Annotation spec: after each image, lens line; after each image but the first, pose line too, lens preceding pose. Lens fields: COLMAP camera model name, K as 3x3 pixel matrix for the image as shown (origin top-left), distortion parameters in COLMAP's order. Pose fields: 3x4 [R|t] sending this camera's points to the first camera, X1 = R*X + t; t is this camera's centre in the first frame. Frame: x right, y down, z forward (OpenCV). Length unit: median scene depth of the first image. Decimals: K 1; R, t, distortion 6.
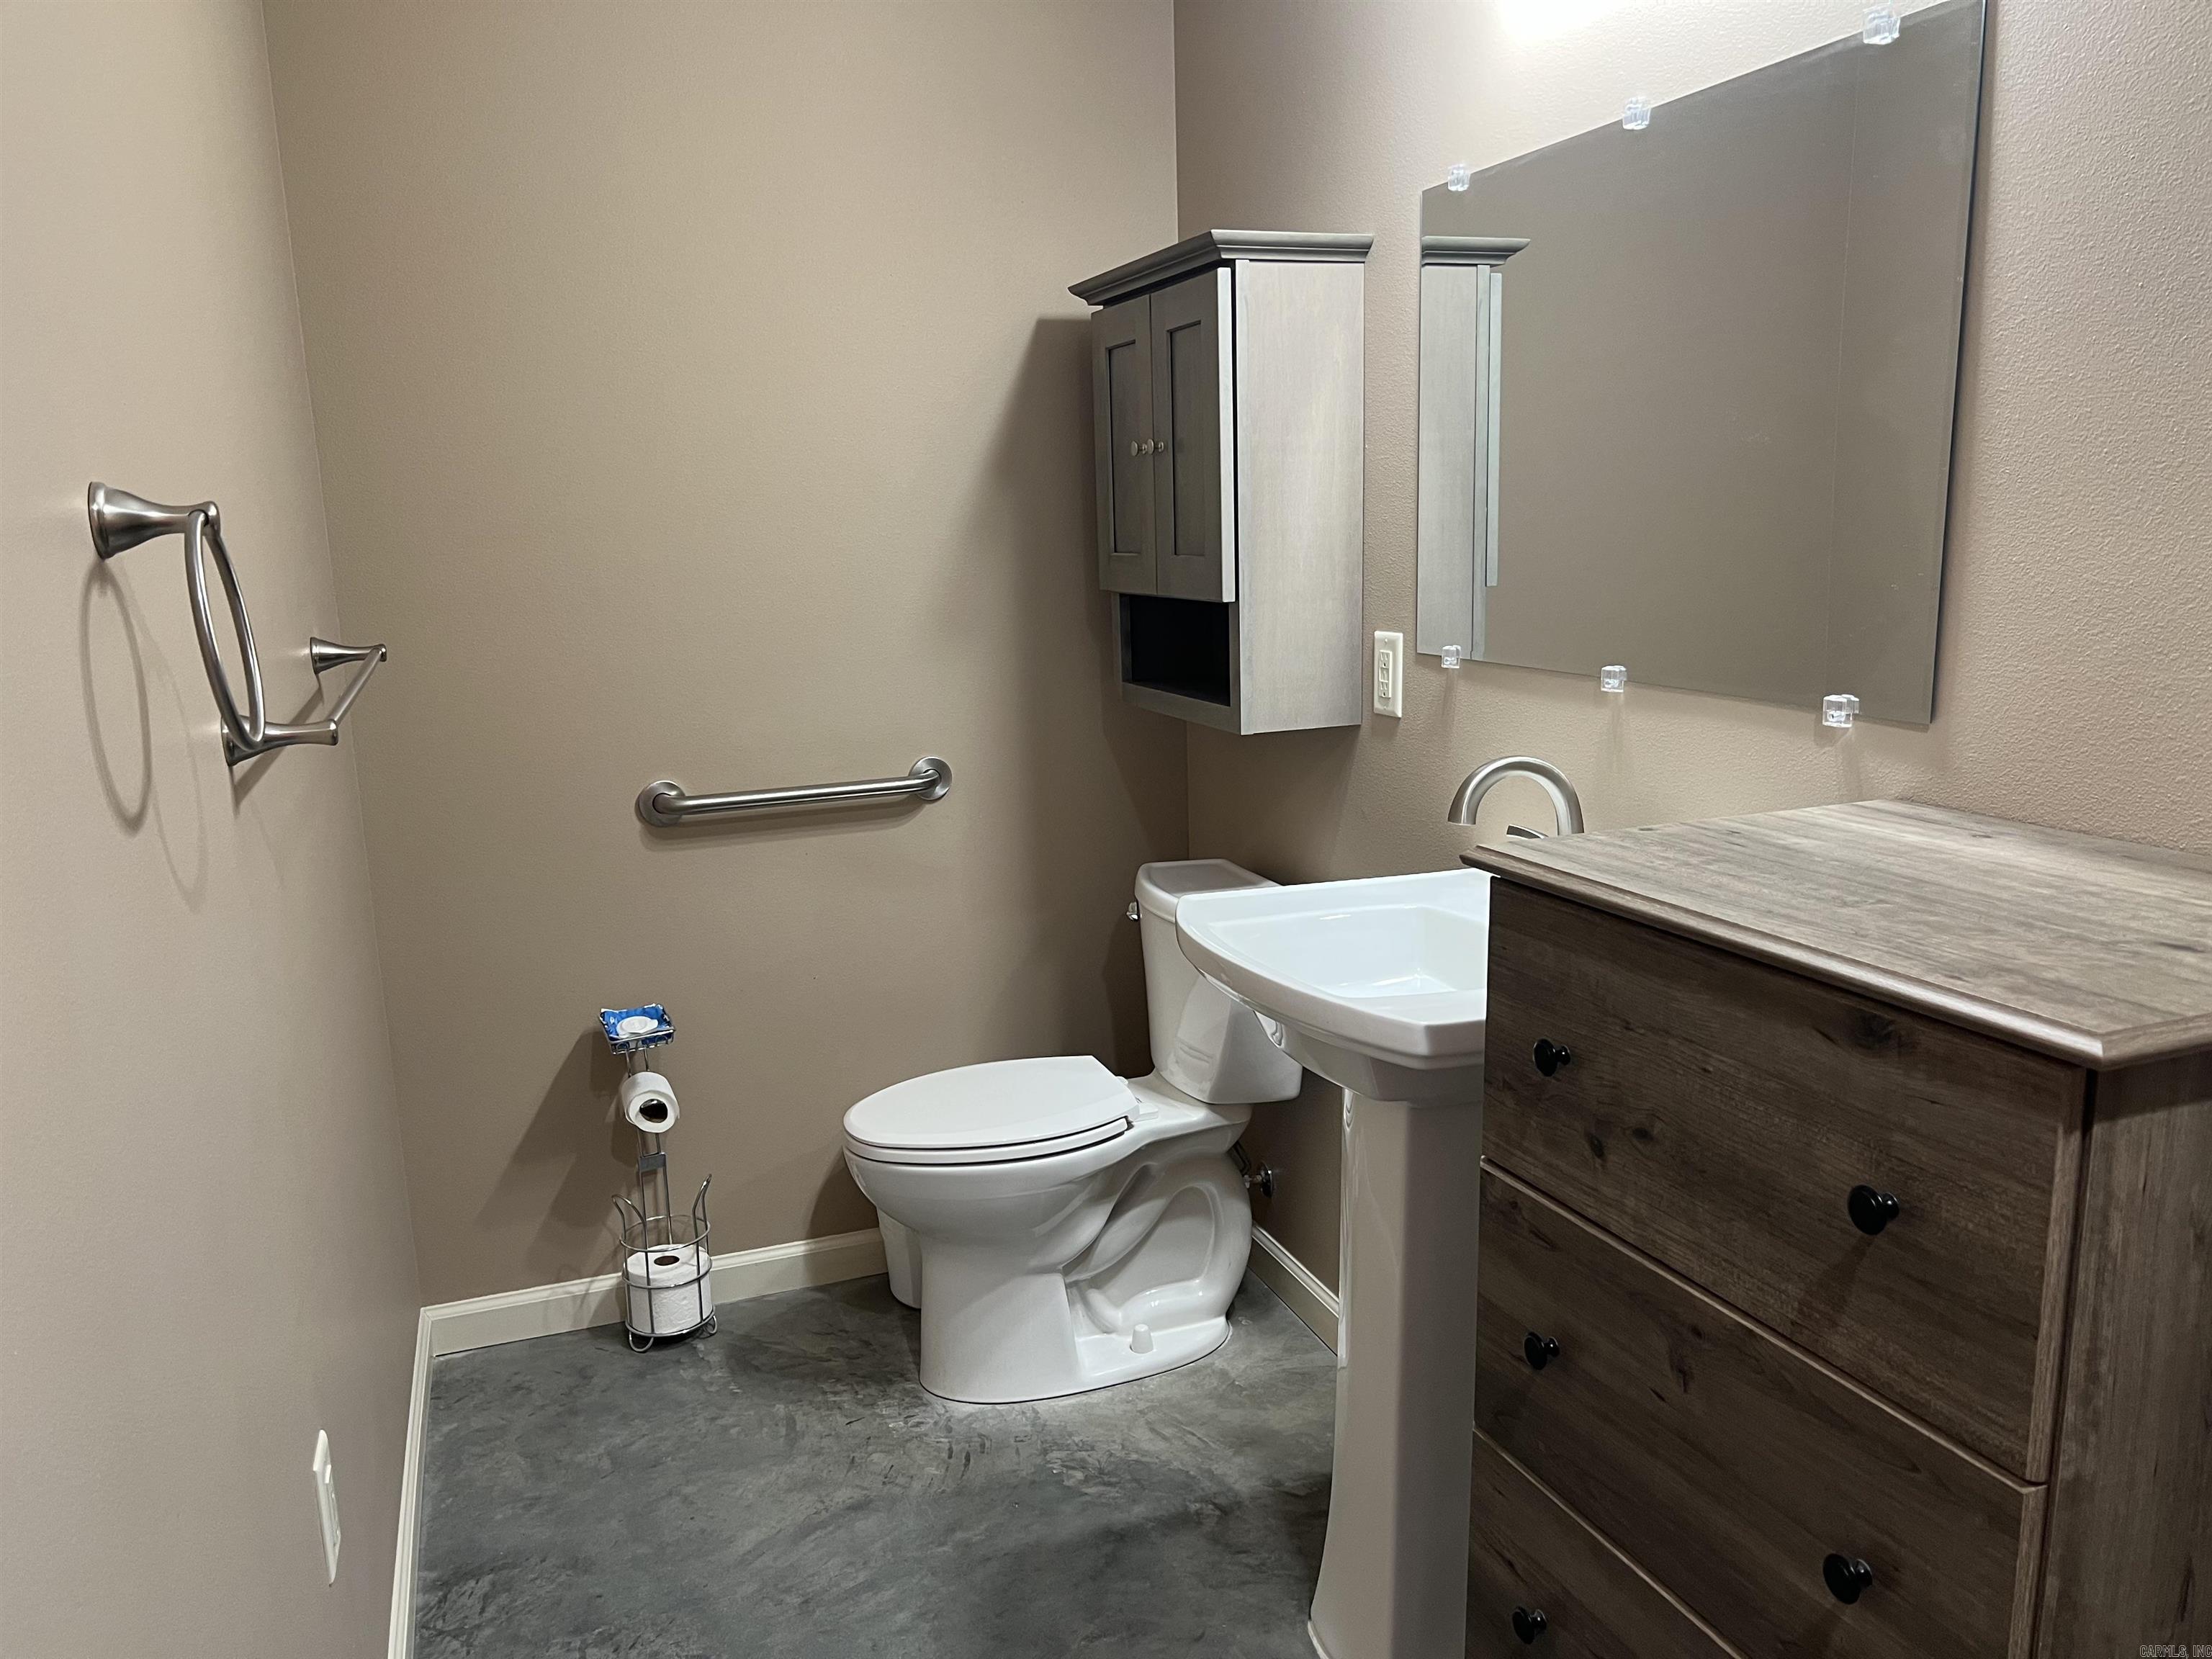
lens RADIAL K [[1664.4, 0, 1105.2], [0, 1664.4, 830.7], [0, 0, 1]] dist [0.053810, -0.062587]
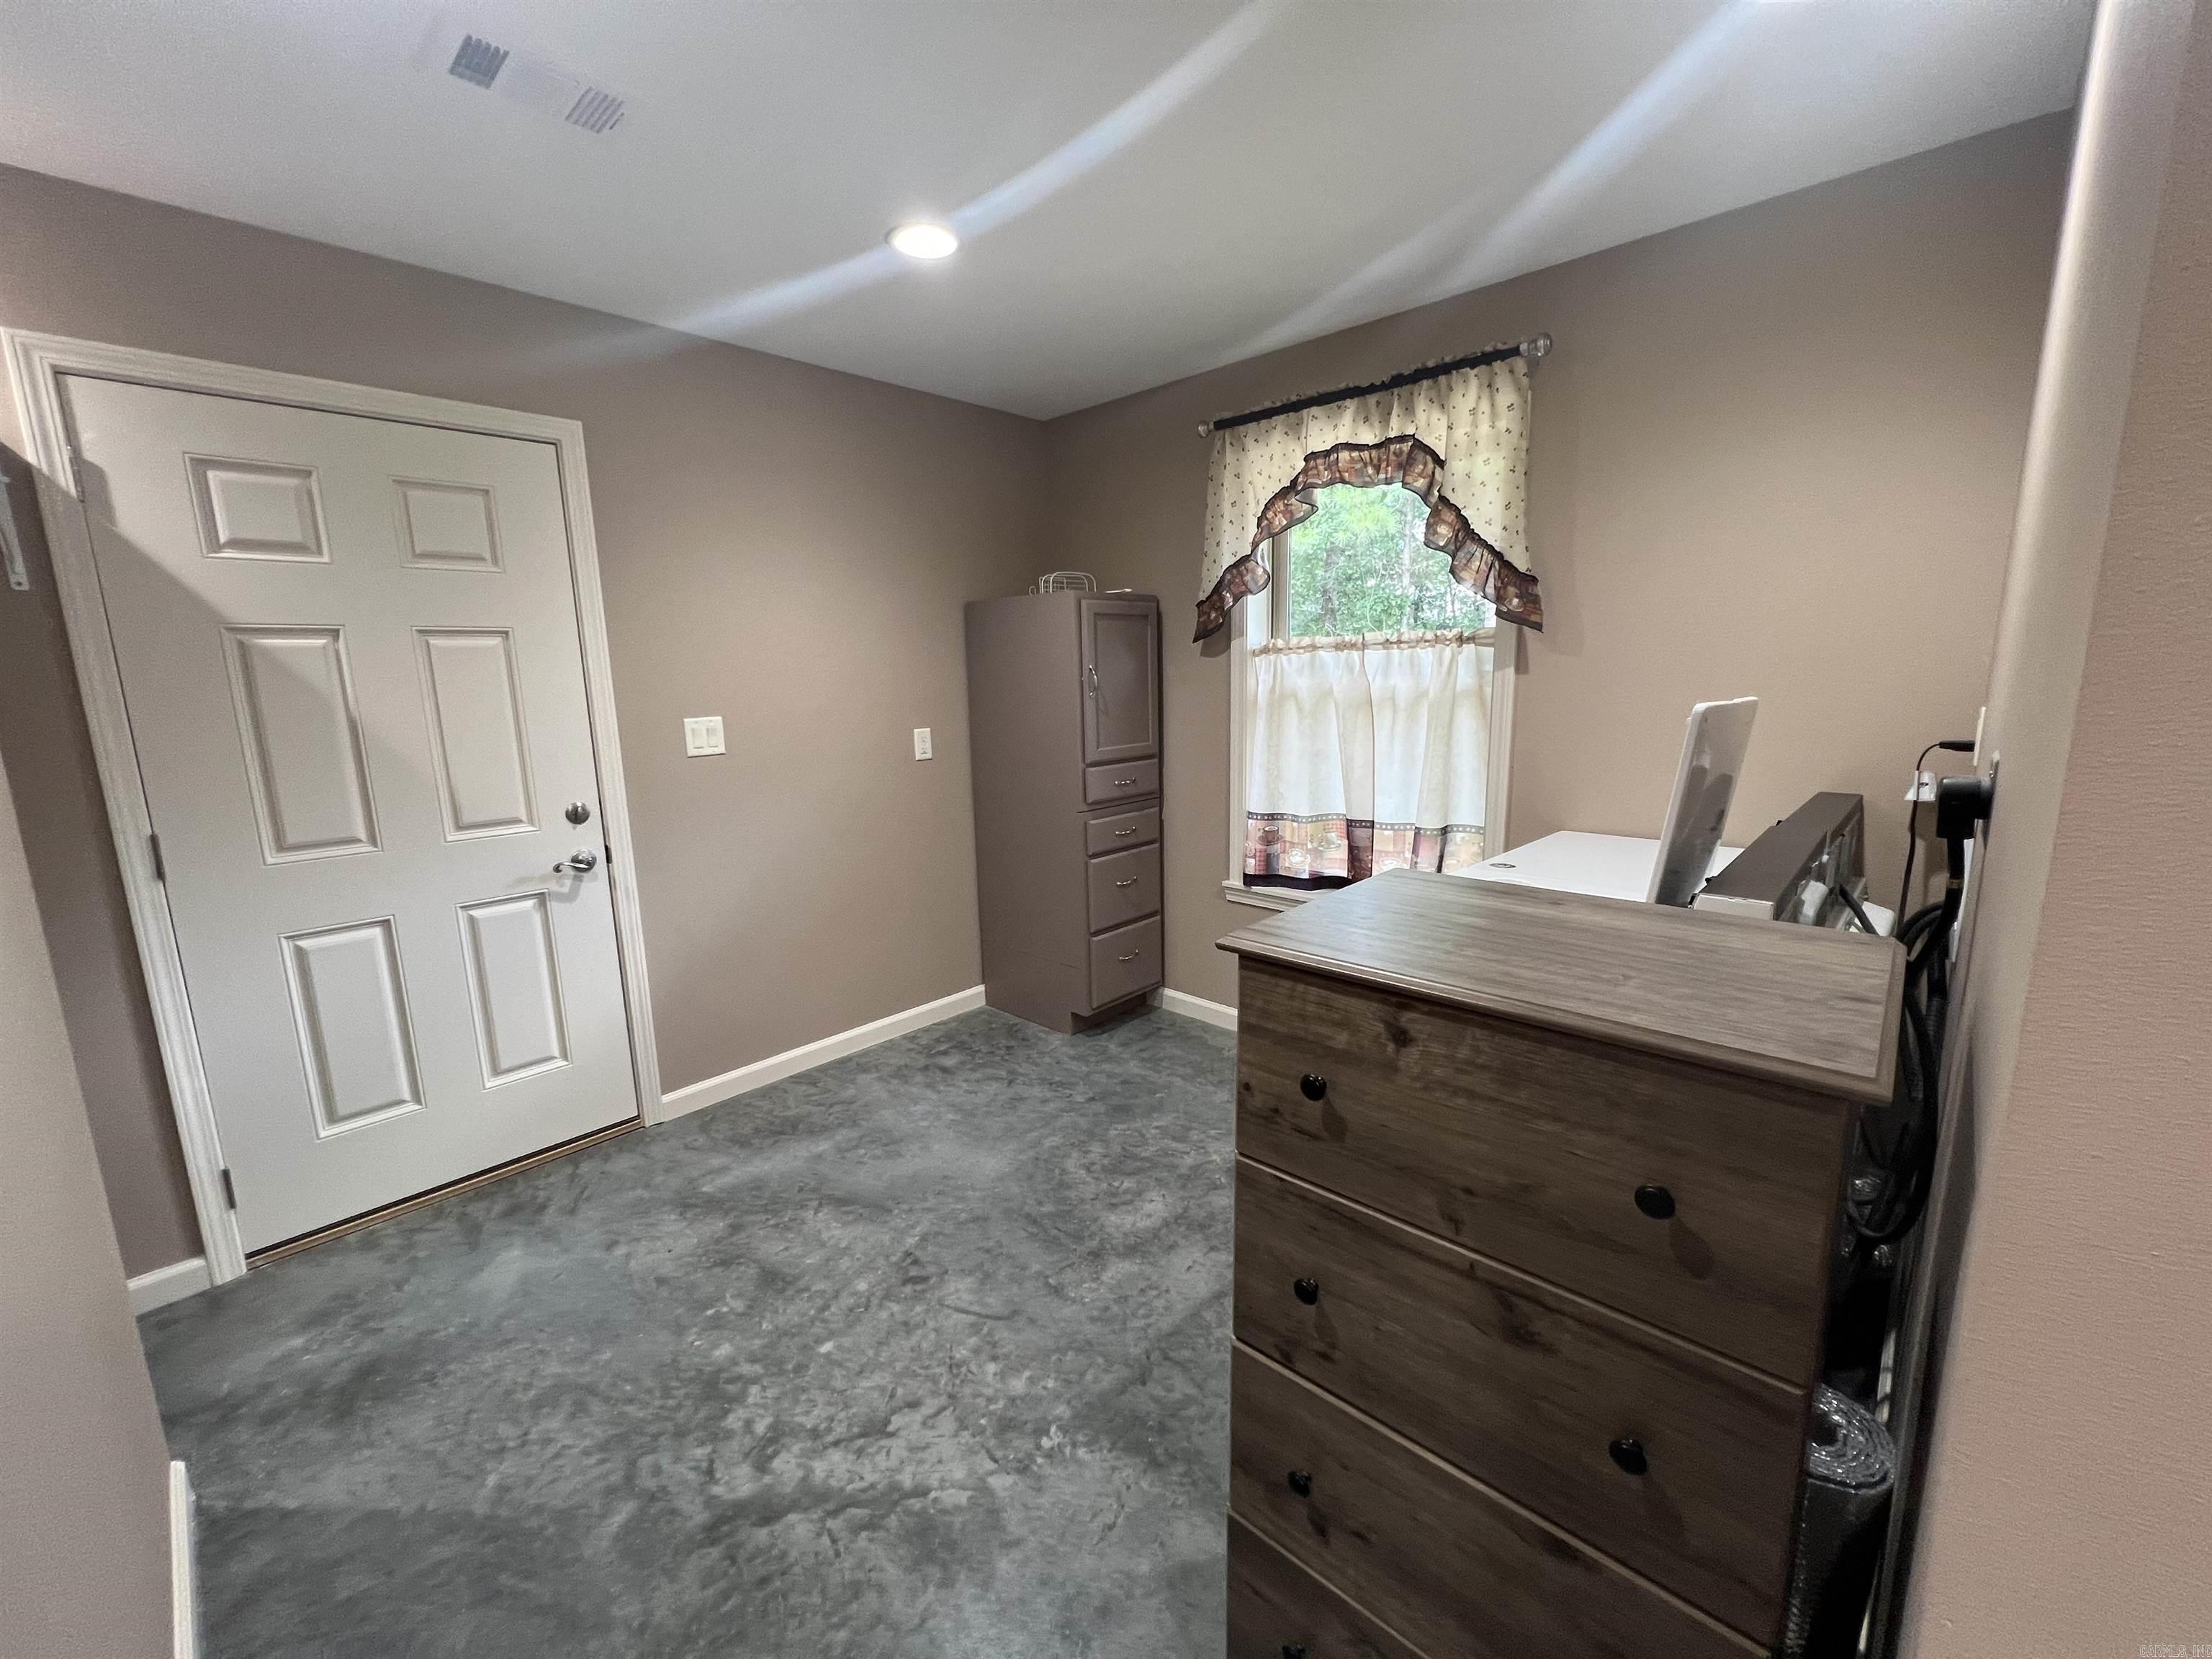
lens RADIAL K [[888.1, 0, 1106.8], [0, 888.1, 832.8], [0, 0, 1]] dist [-0.001052, 0.000130]
pose [[0.900885, -0.073296, 0.427825, -0.244750], [0.082176, 0.996615, -0.002297, -0.114065], [-0.426209, 0.037226, 0.903859, 0.511747]]
